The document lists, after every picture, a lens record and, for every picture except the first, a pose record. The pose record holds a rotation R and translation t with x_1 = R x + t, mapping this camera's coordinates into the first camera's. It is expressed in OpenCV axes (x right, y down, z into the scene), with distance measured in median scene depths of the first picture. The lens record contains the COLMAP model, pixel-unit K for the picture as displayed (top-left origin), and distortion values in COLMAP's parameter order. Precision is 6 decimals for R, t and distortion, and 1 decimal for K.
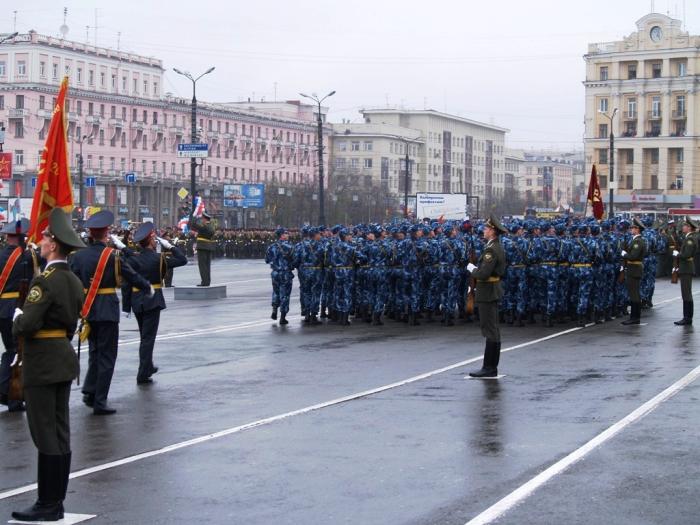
lens RADIAL K [[1834.3, 0, 350.2], [0, 1834.3, 261.5], [0, 0, 1]] dist [-0.184279, 0.000000]
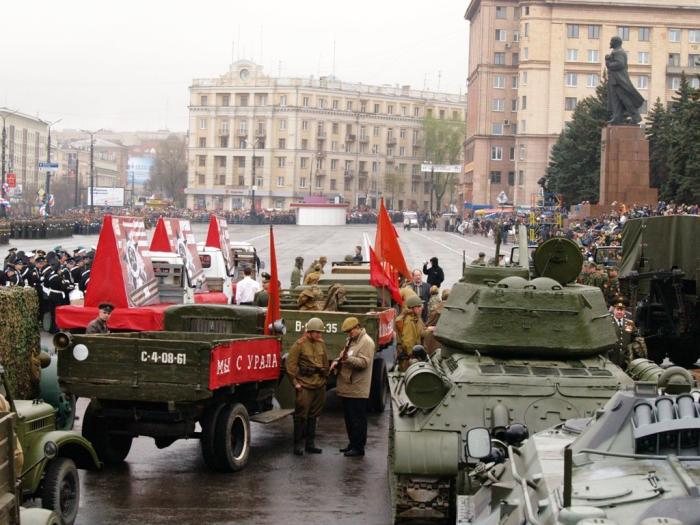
lens RADIAL K [[1834.3, 0, 349.9], [0, 1834.3, 262.7], [0, 0, 1]] dist [-0.184279, 0.000000]
pose [[0.955337, 0.007495, 0.295423, -0.169817], [-0.011362, 0.999871, 0.011374, 0.002926], [-0.295299, -0.014223, 0.955299, -0.373859]]
